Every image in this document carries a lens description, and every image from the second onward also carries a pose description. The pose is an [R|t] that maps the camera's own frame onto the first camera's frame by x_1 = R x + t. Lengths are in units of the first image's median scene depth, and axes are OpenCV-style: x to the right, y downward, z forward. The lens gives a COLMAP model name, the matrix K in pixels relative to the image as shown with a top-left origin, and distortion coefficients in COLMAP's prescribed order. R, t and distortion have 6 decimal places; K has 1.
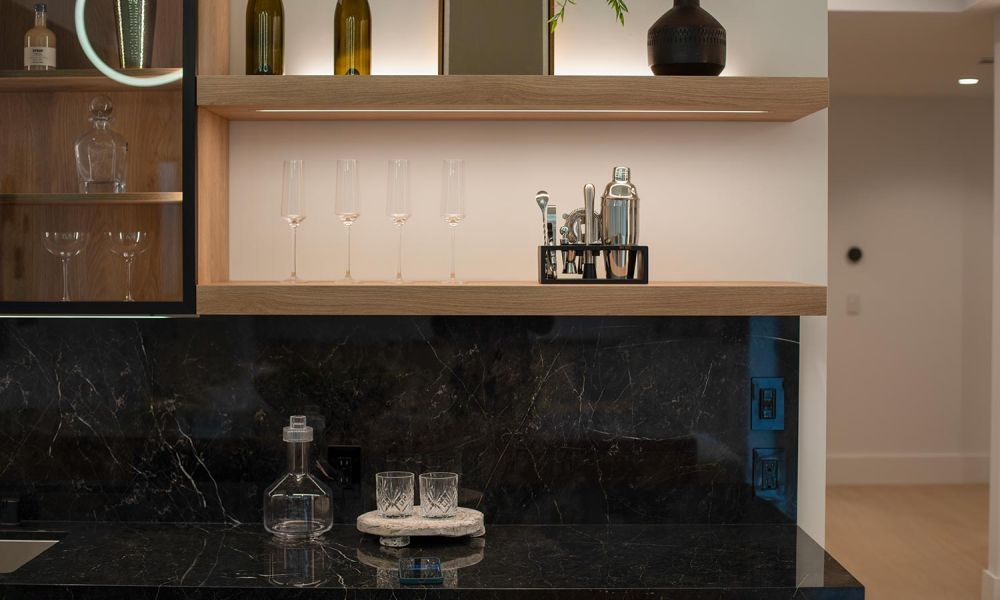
lens RADIAL K [[1470.4, 0, 500.0], [0, 1470.4, 300.0], [0, 0, 1]] dist [-0.119540, -0.084757]
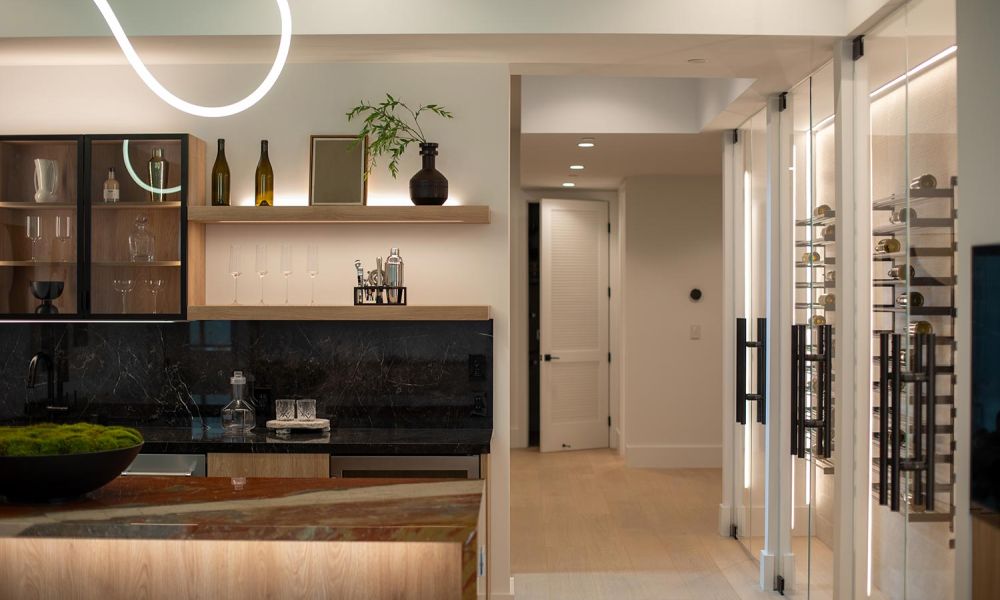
lens RADIAL K [[1470.4, 0, 500.0], [0, 1470.4, 300.0], [0, 0, 1]] dist [-0.119540, -0.084757]
pose [[0.999913, -0.001076, -0.013122, 0.254741], [0.000682, 0.999550, -0.029981, 0.042373], [0.013149, 0.029970, 0.999464, -1.034688]]
